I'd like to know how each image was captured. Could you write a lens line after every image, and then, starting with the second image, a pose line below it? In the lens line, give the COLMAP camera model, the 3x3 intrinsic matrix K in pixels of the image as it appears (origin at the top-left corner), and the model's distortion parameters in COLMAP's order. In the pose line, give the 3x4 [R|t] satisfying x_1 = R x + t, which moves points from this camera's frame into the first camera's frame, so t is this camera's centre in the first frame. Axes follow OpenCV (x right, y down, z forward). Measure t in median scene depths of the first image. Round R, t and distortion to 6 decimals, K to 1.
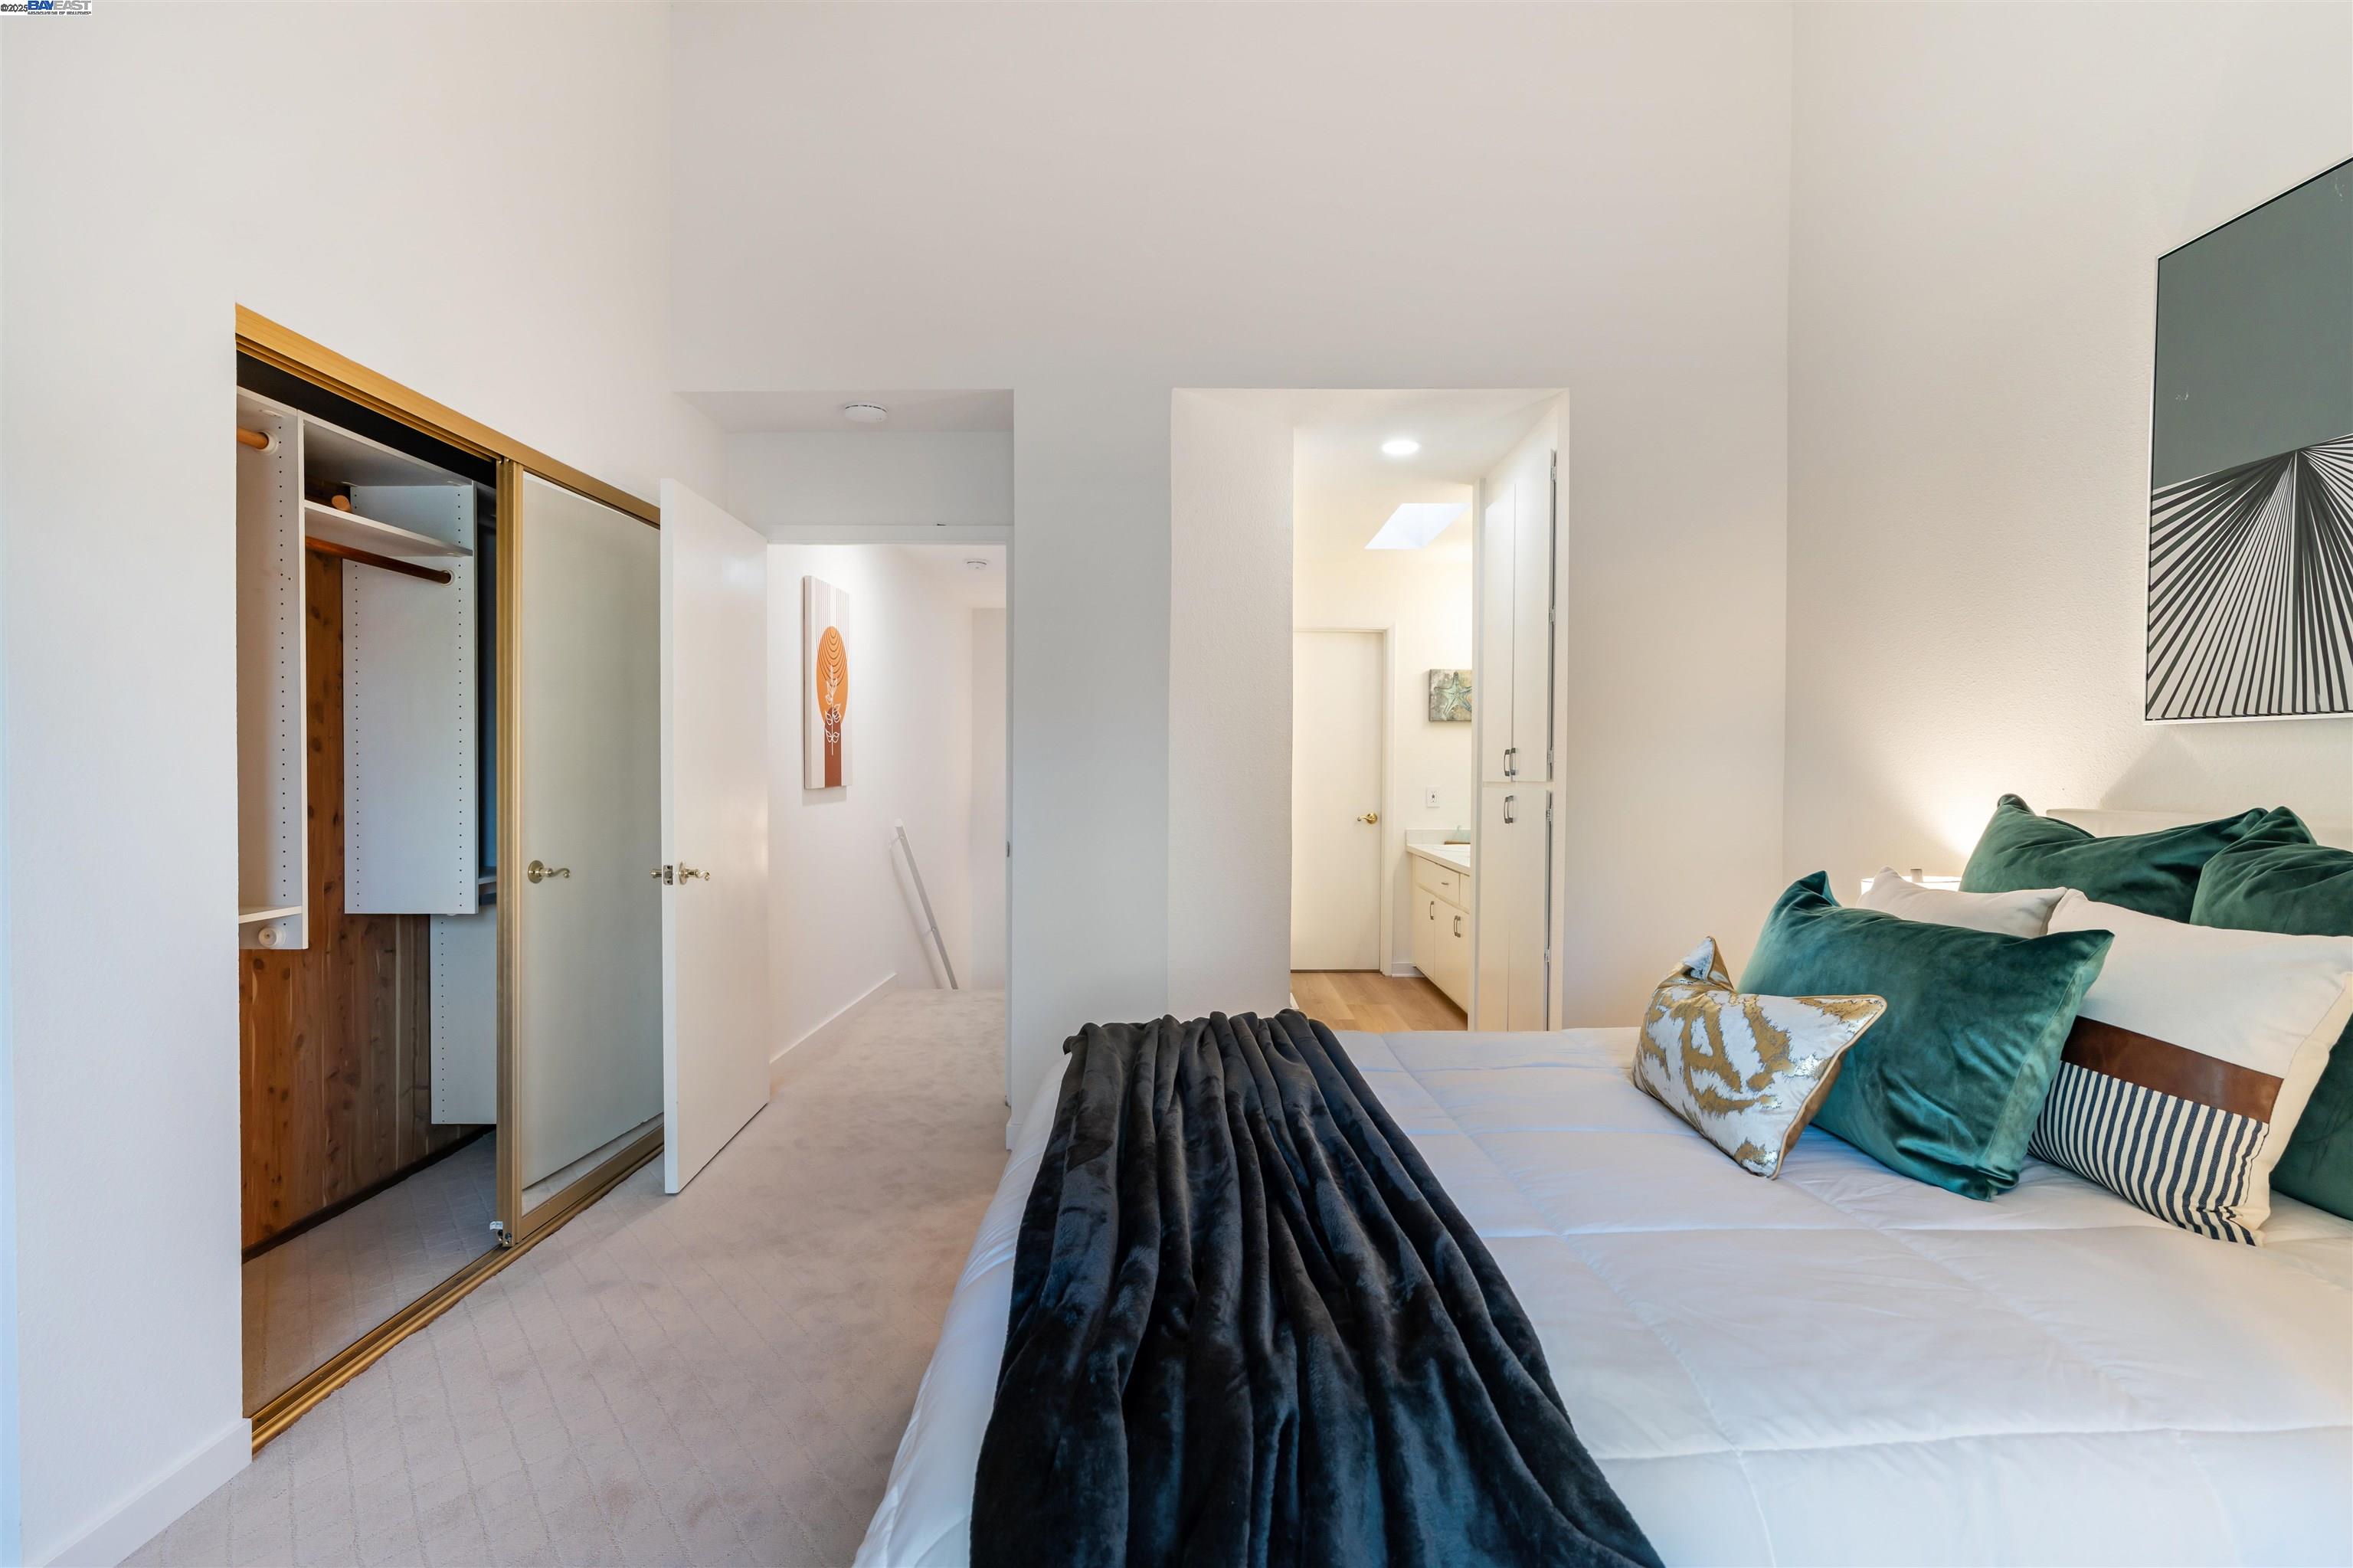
lens RADIAL K [[1177.1, 0, 1212.4], [0, 1177.1, 780.6], [0, 0, 1]] dist [0.004621, 0.000425]
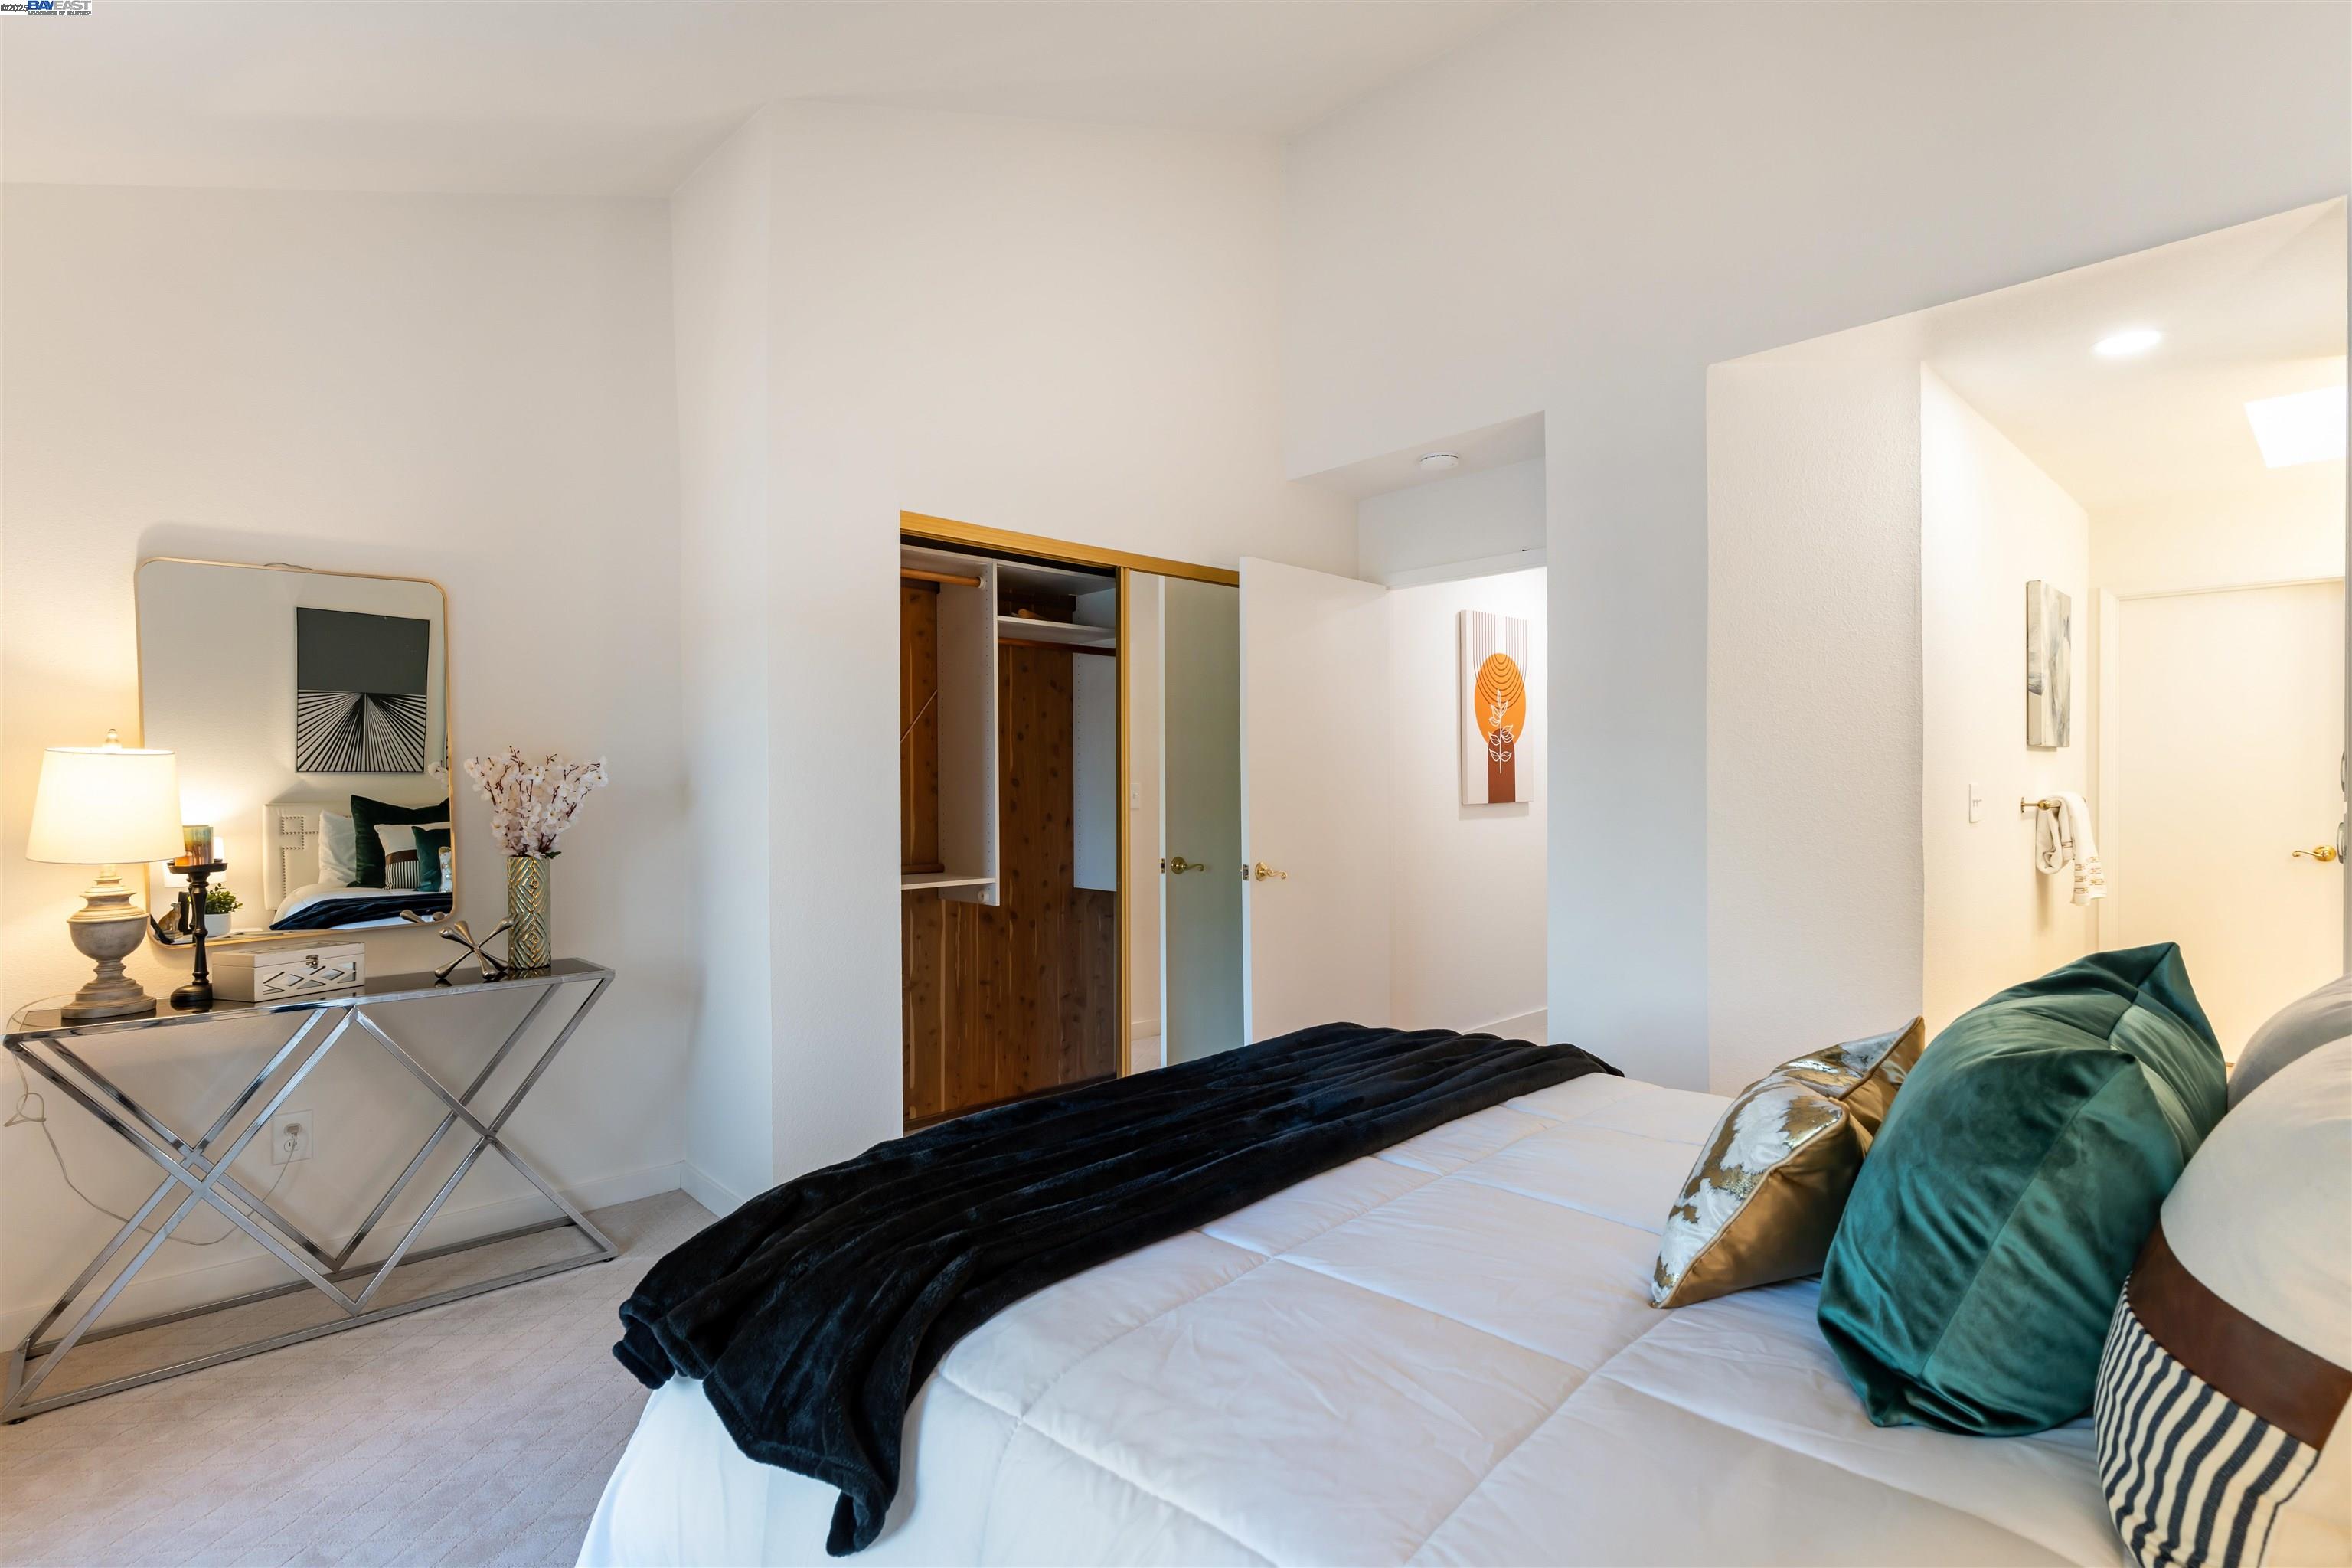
lens RADIAL K [[1176.6, 0, 1211.9], [0, 1176.6, 780.6], [0, 0, 1]] dist [0.004621, 0.000425]
pose [[0.681562, -0.007475, -0.731722, 0.532359], [-0.002041, 0.999925, -0.012116, -0.002628], [0.731758, 0.009751, 0.681495, 0.150297]]
